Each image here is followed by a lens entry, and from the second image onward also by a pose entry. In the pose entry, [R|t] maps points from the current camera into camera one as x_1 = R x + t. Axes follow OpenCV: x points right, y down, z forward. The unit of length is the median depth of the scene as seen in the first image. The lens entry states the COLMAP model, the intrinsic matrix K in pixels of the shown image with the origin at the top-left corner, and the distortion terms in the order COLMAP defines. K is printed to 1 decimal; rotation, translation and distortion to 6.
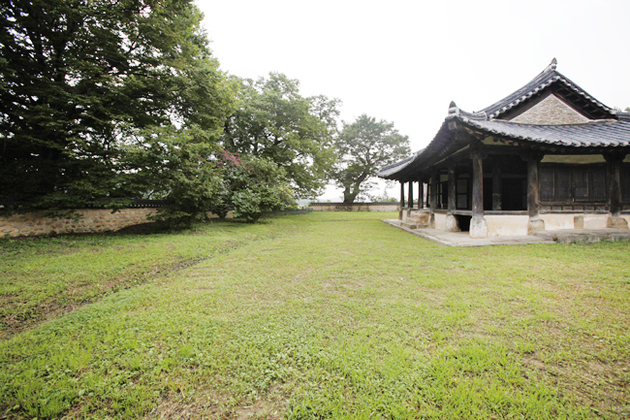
lens RADIAL K [[289.2, 0, 315.2], [0, 289.2, 211.5], [0, 0, 1]] dist [-0.042065, 0.009997]
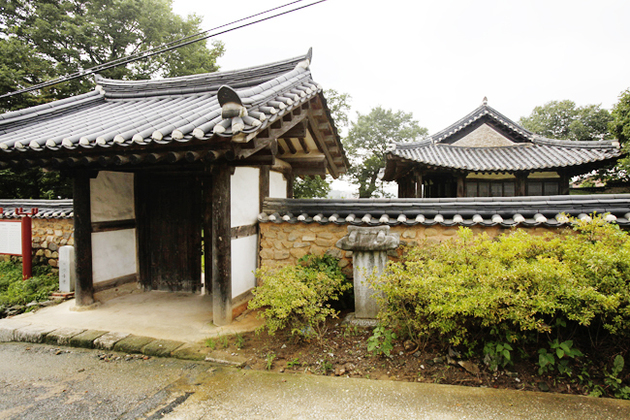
lens RADIAL K [[367.5, 0, 317.6], [0, 367.5, 213.6], [0, 0, 1]] dist [-0.021692, 0.018141]
pose [[0.997742, 0.003253, -0.067080, 0.185201], [-0.002104, 0.999850, 0.017185, -0.029214], [0.067126, -0.017005, 0.997600, -0.729753]]
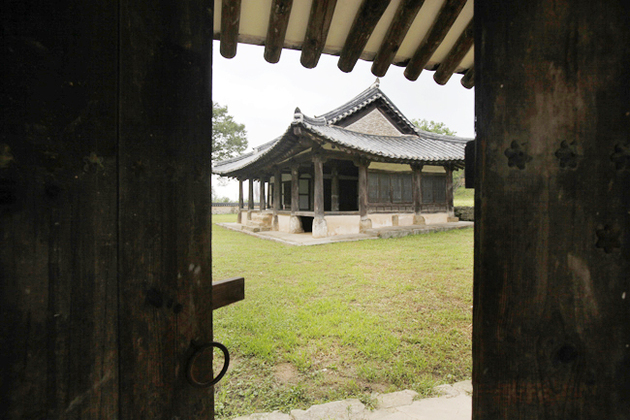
lens RADIAL K [[367.5, 0, 316.0], [0, 367.5, 206.2], [0, 0, 1]] dist [-0.021692, 0.018141]
pose [[0.870608, -0.001550, 0.491975, -0.099505], [0.012941, 0.999721, -0.019751, 0.003784], [-0.491807, 0.023562, 0.870385, -0.161567]]
